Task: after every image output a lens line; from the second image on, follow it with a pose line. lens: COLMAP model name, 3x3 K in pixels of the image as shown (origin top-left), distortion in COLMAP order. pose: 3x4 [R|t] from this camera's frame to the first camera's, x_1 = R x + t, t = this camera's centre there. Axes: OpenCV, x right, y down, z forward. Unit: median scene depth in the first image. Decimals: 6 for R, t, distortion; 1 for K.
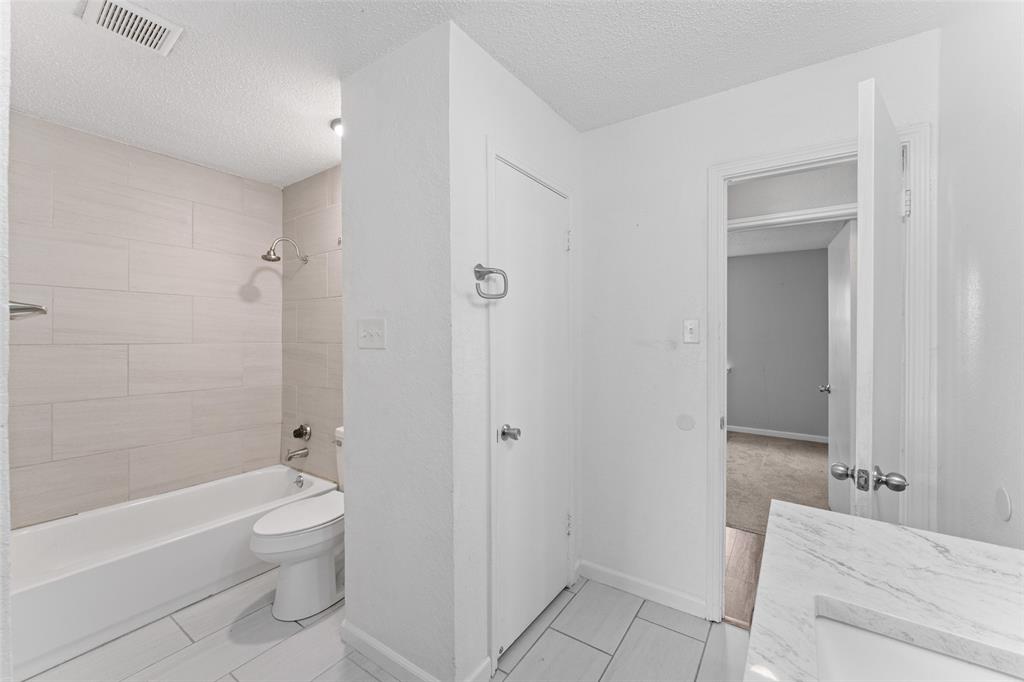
lens RADIAL K [[412.4, 0, 507.6], [0, 412.4, 336.0], [0, 0, 1]] dist [-0.000568, -0.000132]
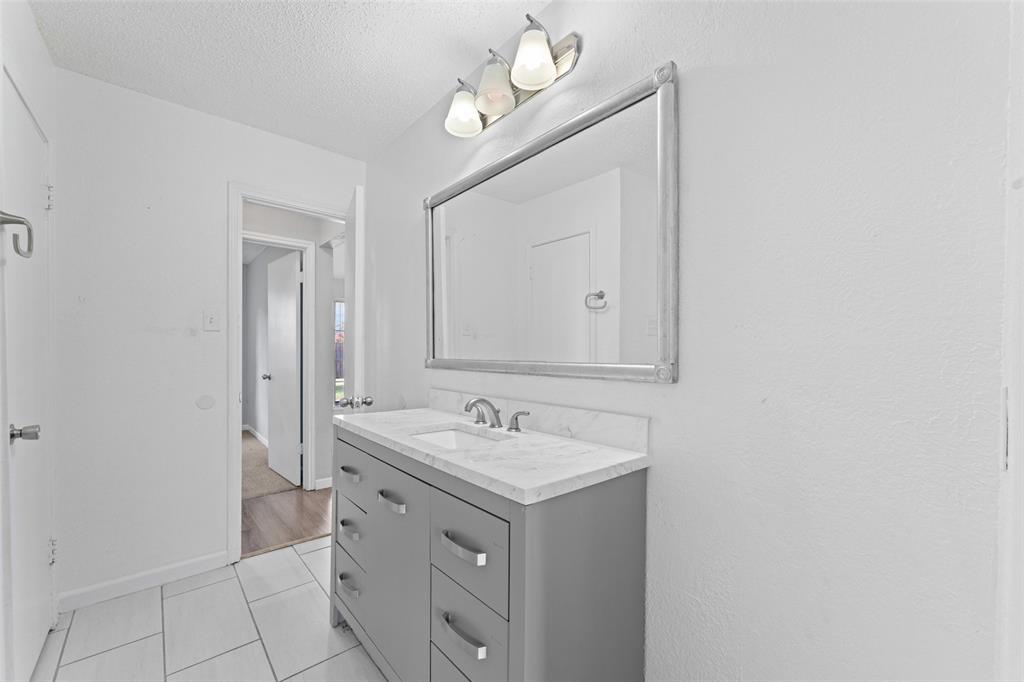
lens RADIAL K [[408.8, 0, 512.0], [0, 408.8, 341.0], [0, 0, 1]] dist [-0.000856, -0.000028]
pose [[0.237328, 0.016285, 0.971293, -0.445657], [-0.006279, 0.999864, -0.015230, 0.056098], [-0.971409, -0.002484, 0.237398, -0.063749]]
